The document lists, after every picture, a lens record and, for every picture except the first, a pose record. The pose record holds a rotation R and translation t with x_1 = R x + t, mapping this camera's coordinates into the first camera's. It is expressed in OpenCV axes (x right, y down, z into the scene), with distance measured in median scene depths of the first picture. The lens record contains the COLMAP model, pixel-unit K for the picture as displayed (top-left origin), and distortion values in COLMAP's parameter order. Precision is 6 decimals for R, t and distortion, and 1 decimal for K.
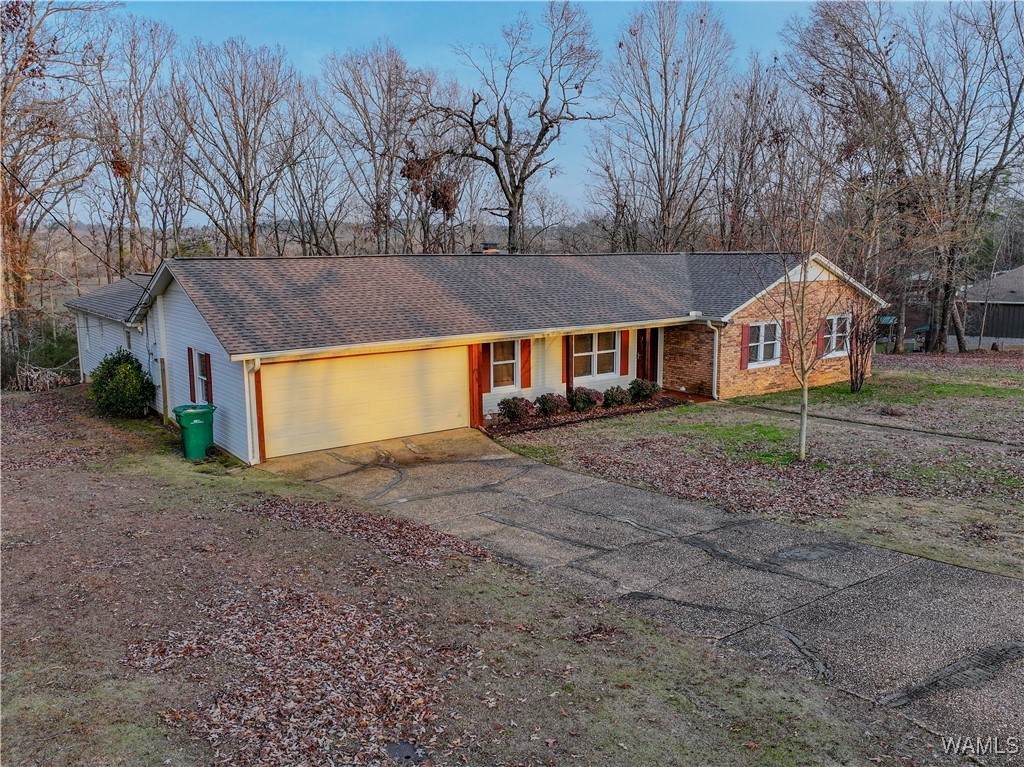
lens RADIAL K [[826.6, 0, 512.0], [0, 826.6, 383.5], [0, 0, 1]] dist [0.000550, 0.005567]
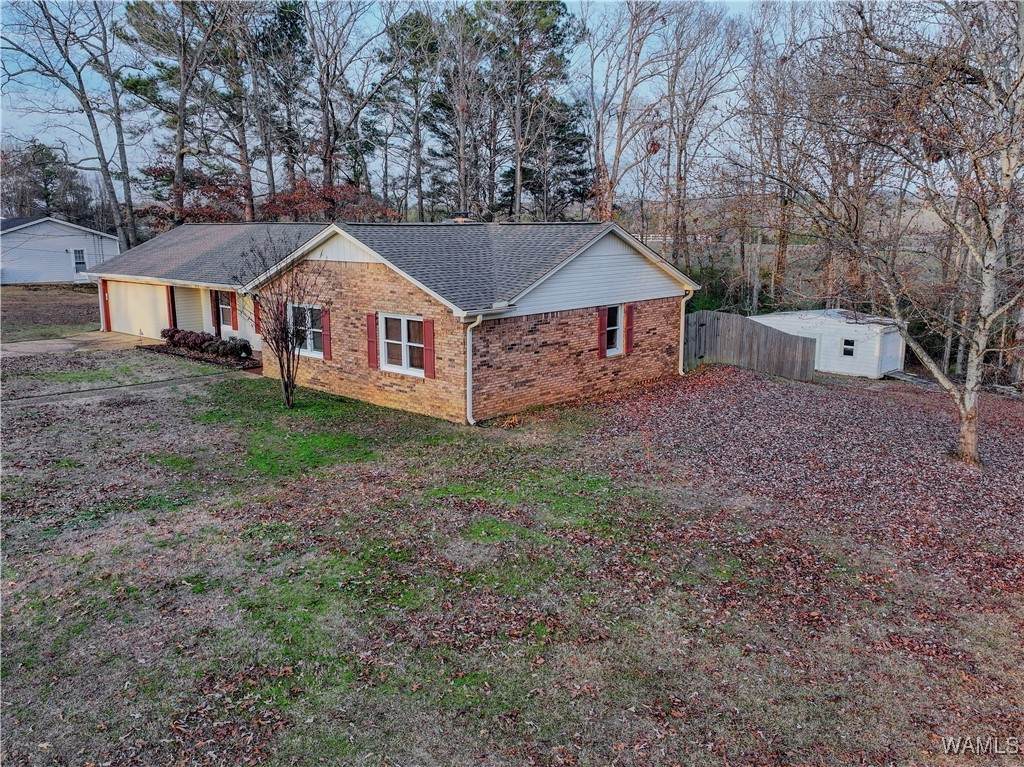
lens RADIAL K [[826.6, 0, 512.0], [0, 826.6, 383.5], [0, 0, 1]] dist [0.000550, 0.005567]
pose [[0.200574, 0.196626, -0.959744, 1.279625], [-0.153964, 0.973805, 0.167330, -0.184132], [0.967505, 0.114204, 0.225593, 1.093303]]
